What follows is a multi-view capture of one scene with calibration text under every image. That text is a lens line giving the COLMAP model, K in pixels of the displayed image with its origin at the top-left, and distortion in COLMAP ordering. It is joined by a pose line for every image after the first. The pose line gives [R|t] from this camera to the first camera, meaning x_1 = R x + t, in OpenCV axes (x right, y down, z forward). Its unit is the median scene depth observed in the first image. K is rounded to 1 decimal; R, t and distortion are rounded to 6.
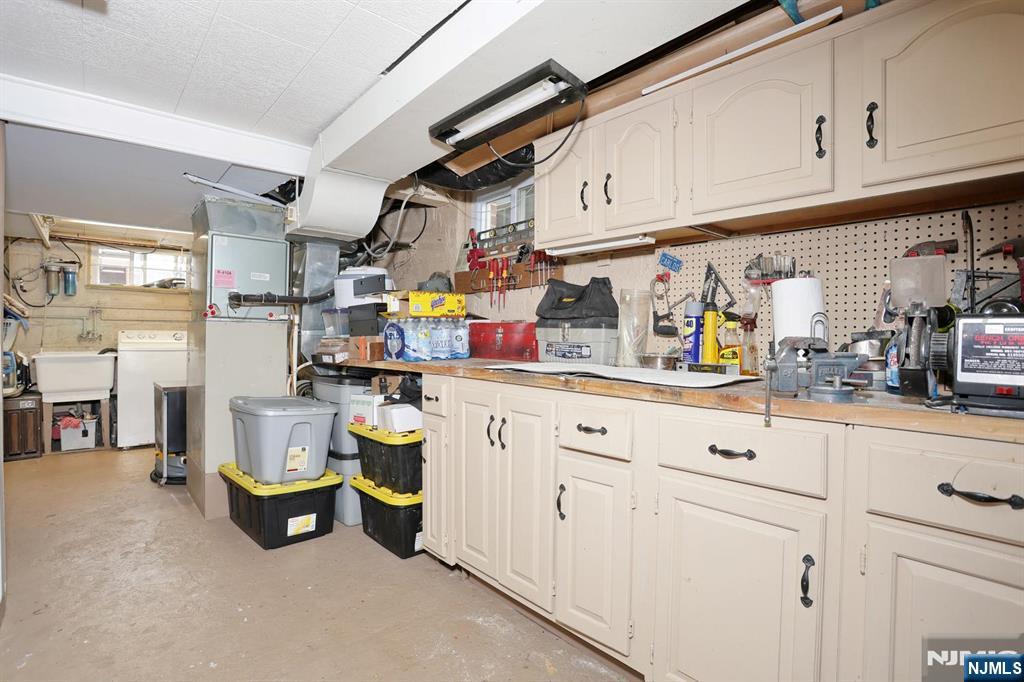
lens RADIAL K [[495.0, 0, 507.9], [0, 495.0, 339.6], [0, 0, 1]] dist [-0.078932, 0.031445]
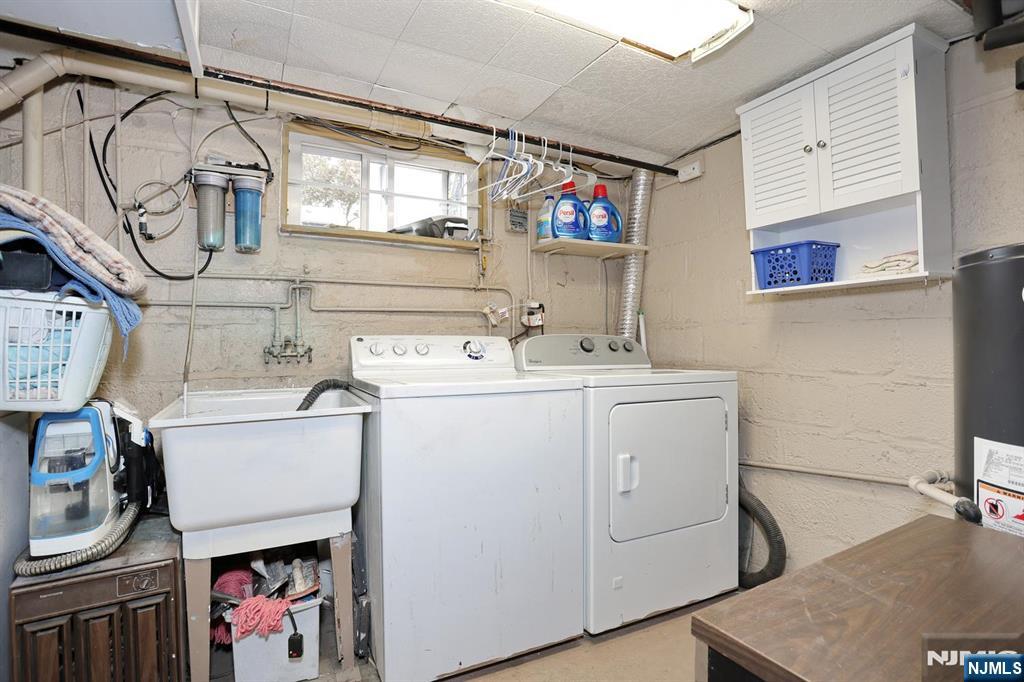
lens RADIAL K [[495.0, 0, 507.9], [0, 495.0, 339.6], [0, 0, 1]] dist [-0.078932, 0.031445]
pose [[0.972751, -0.011988, -0.231540, -0.626713], [0.010305, 0.999911, -0.008474, -0.011641], [0.231621, 0.005857, 0.972788, 0.663413]]
